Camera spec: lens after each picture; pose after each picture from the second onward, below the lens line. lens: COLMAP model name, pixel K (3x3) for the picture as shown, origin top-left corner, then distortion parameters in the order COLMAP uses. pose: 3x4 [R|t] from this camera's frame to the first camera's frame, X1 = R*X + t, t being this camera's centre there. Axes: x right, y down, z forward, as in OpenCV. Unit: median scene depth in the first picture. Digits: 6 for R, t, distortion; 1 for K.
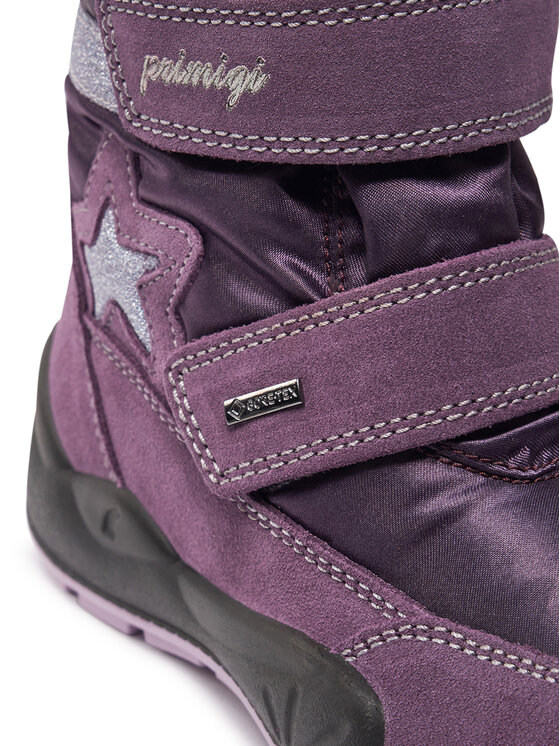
lens RADIAL K [[1965.5, 0, 278.6], [0, 1965.5, 372.3], [0, 0, 1]] dist [-0.281922, 0.000000]
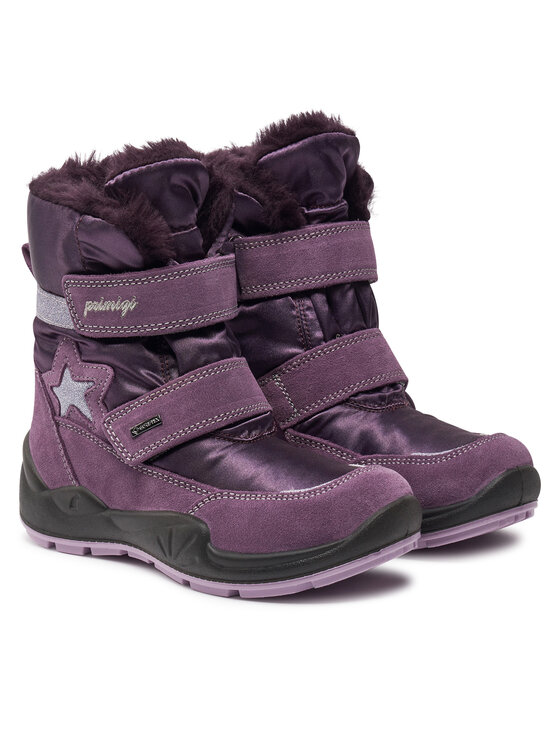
lens RADIAL K [[2169.4, 0, 280.5], [0, 2169.4, 373.4], [0, 0, 1]] dist [-0.386528, 0.000000]
pose [[0.974484, -0.091287, 0.205053, -0.422380], [0.127872, 0.976600, -0.172922, 0.473274], [-0.184469, 0.194731, 0.963354, -1.853607]]
